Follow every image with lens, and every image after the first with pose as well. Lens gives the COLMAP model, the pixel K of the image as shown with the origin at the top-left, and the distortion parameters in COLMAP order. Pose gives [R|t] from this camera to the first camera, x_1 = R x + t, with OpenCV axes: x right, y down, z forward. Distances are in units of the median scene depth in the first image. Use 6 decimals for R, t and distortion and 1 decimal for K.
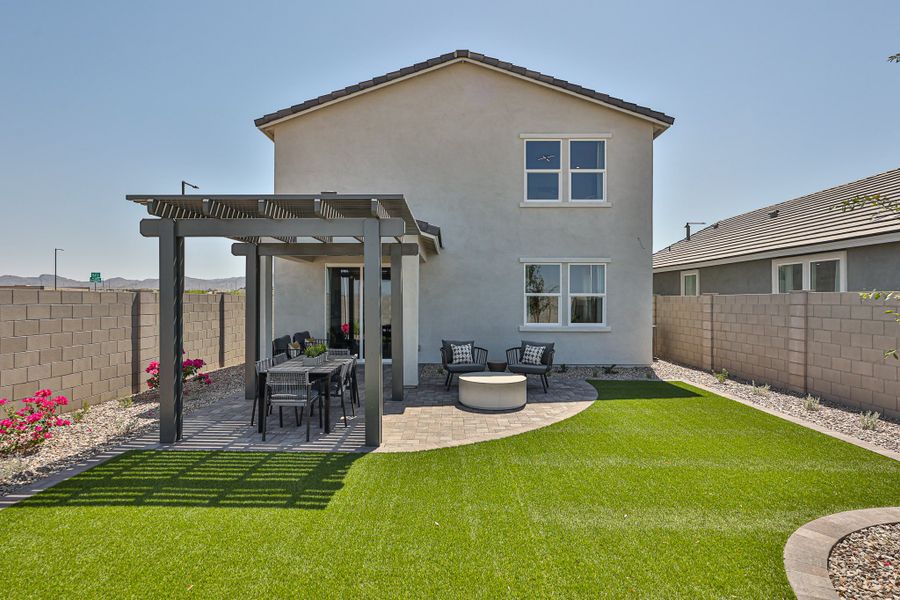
lens RADIAL K [[494.1, 0, 450.0], [0, 494.1, 300.0], [0, 0, 1]] dist [0.000316, 0.000060]
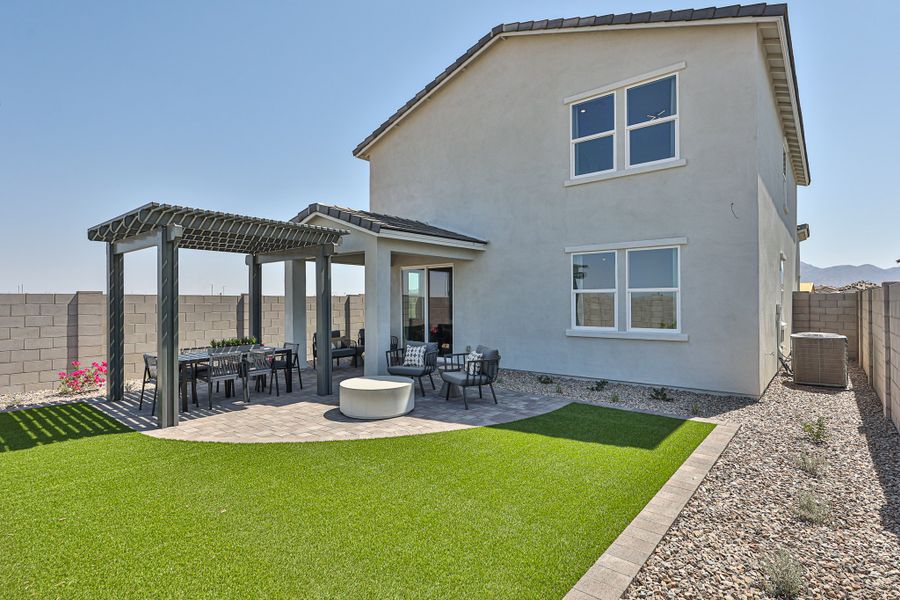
lens RADIAL K [[454.4, 0, 450.0], [0, 454.4, 300.0], [0, 0, 1]] dist [-0.000358, -0.000120]
pose [[0.779072, -0.008541, -0.626877, 0.467708], [0.004048, 0.999955, -0.008594, 0.008680], [0.626922, 0.004158, 0.779071, 0.282582]]
